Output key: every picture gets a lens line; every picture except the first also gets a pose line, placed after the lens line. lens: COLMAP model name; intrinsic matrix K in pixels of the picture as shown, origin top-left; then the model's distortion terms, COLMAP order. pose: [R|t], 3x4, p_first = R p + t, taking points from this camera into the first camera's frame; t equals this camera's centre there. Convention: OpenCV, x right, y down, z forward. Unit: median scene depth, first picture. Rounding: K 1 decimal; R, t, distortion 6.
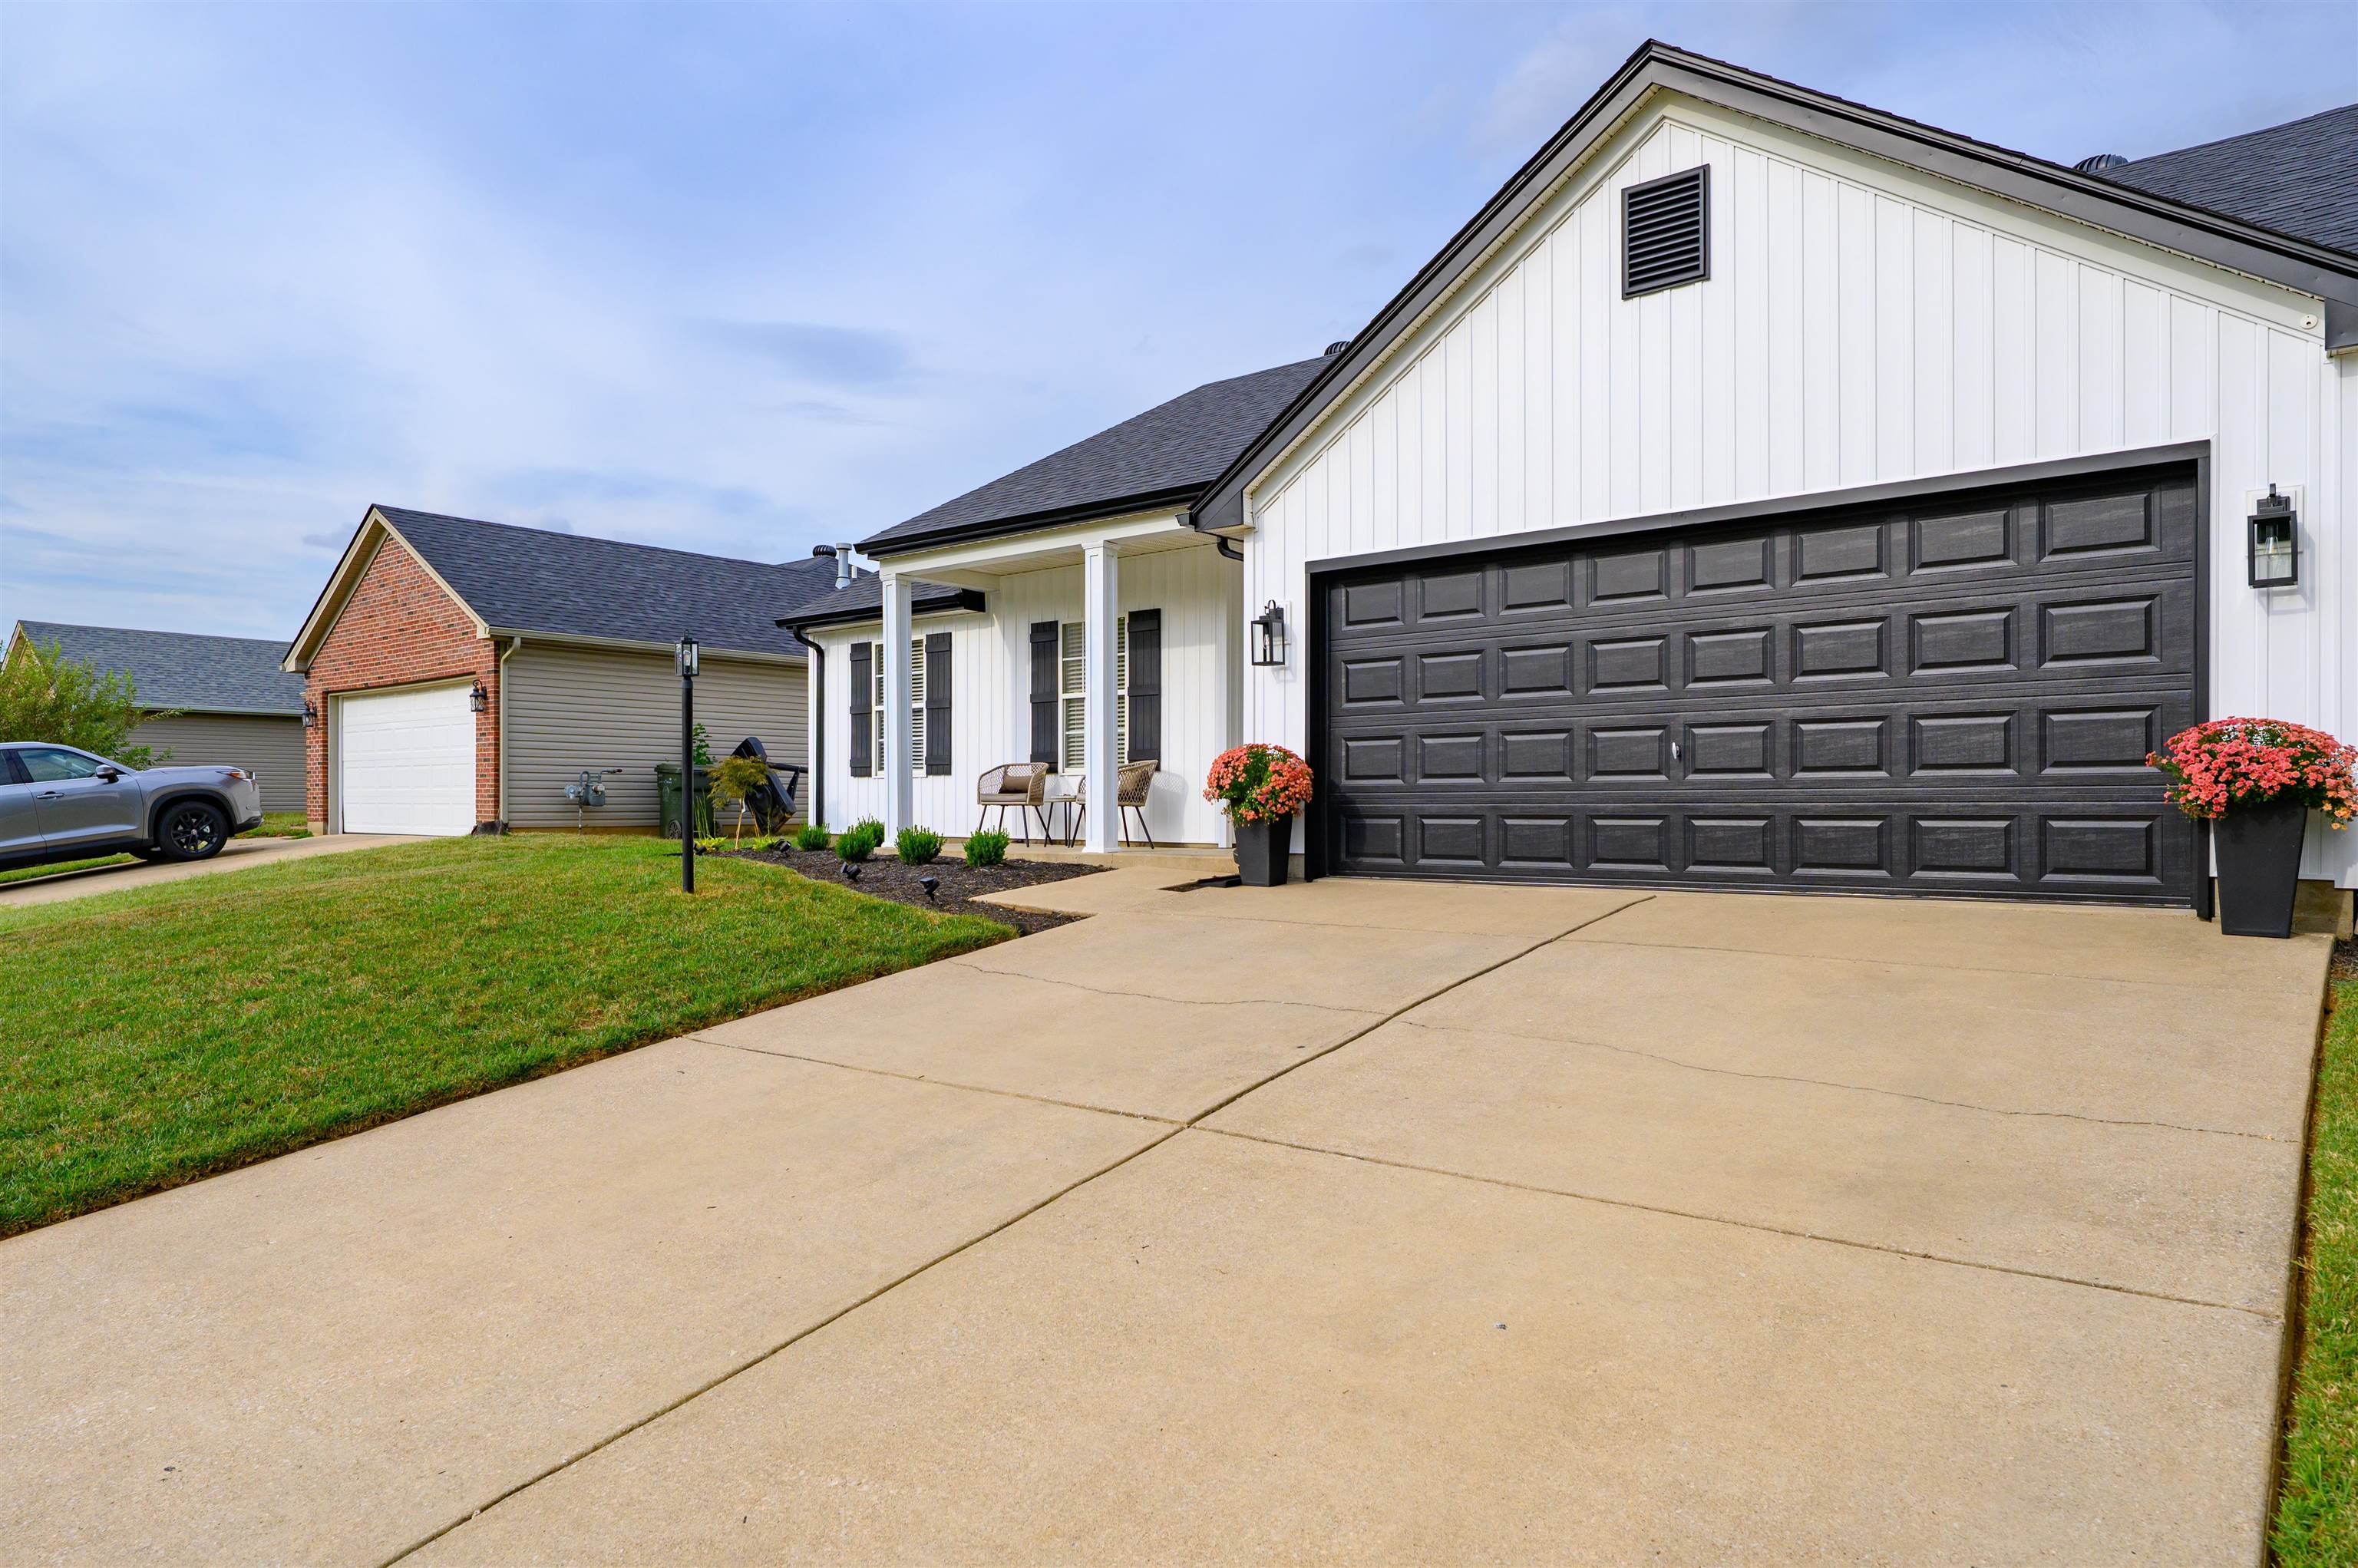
lens RADIAL K [[1416.3, 0, 1102.4], [0, 1416.3, 804.7], [0, 0, 1]] dist [-0.000275, -0.000604]
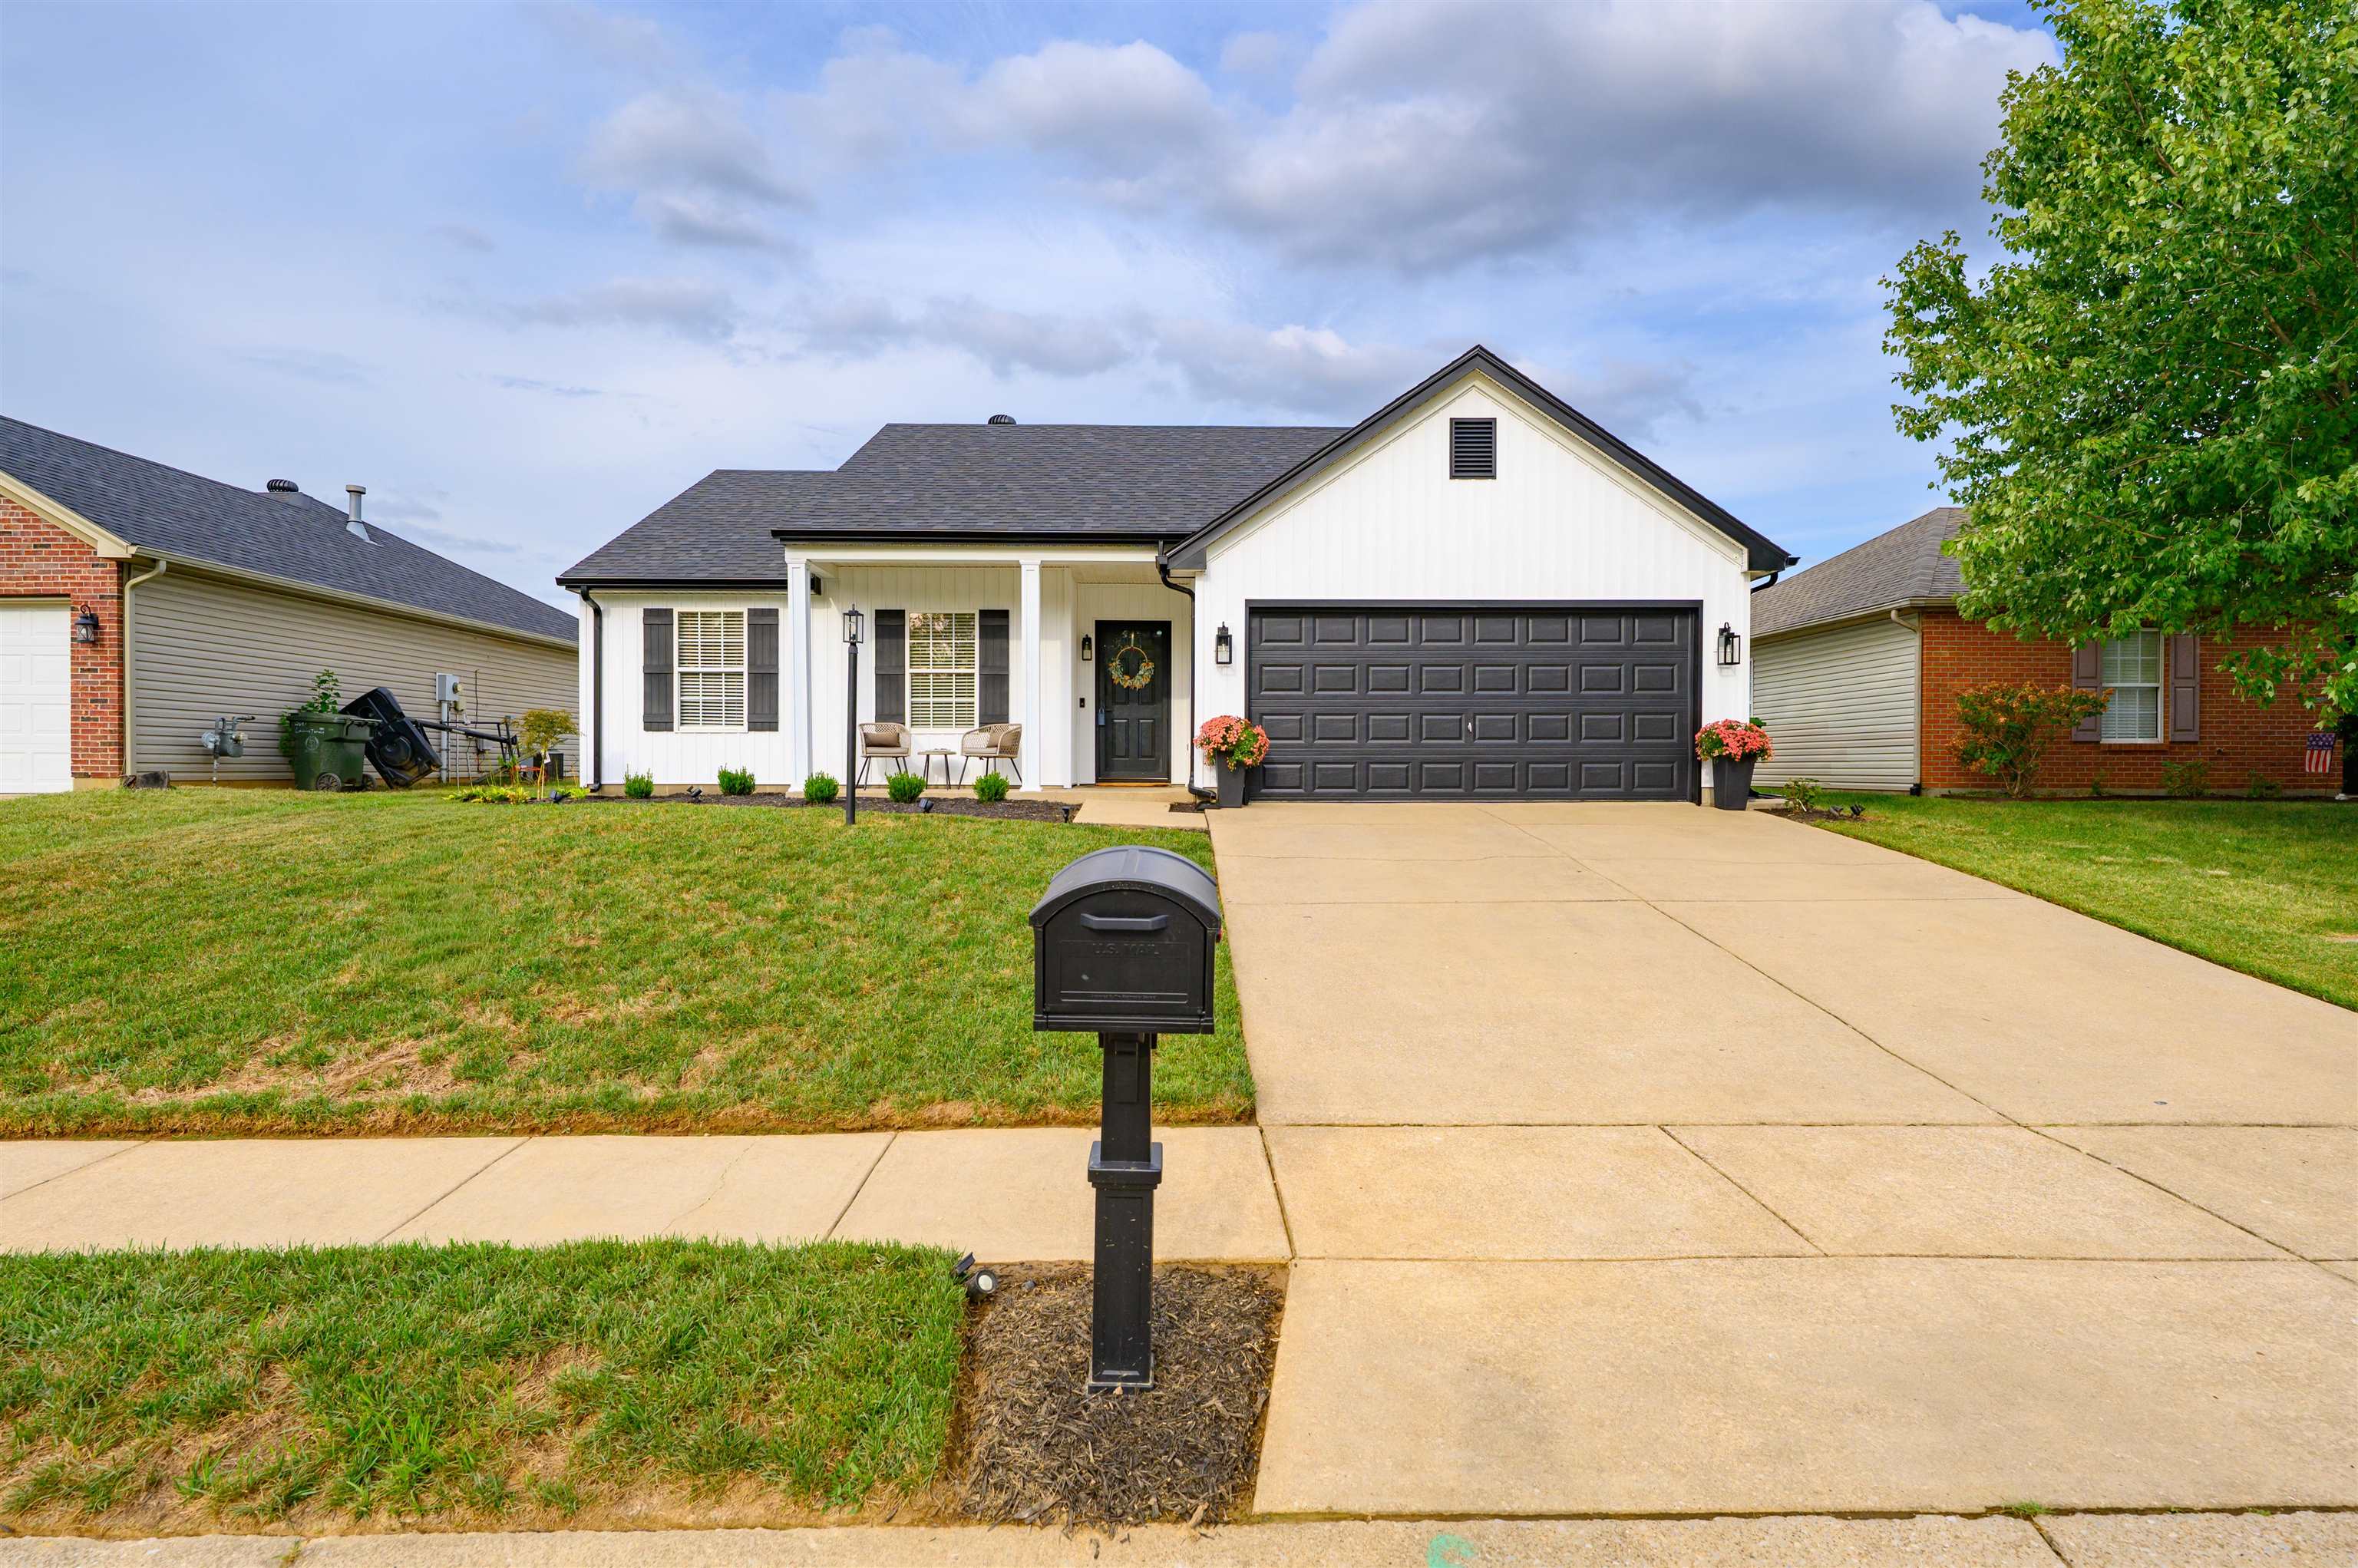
lens RADIAL K [[1183.9, 0, 1179.0], [0, 1183.9, 784.0], [0, 0, 1]] dist [-0.001743, -0.000189]
pose [[0.743783, -0.006232, 0.668392, -0.578130], [-0.001524, 0.999938, 0.011018, 0.012677], [-0.668419, -0.009214, 0.743727, 0.061997]]
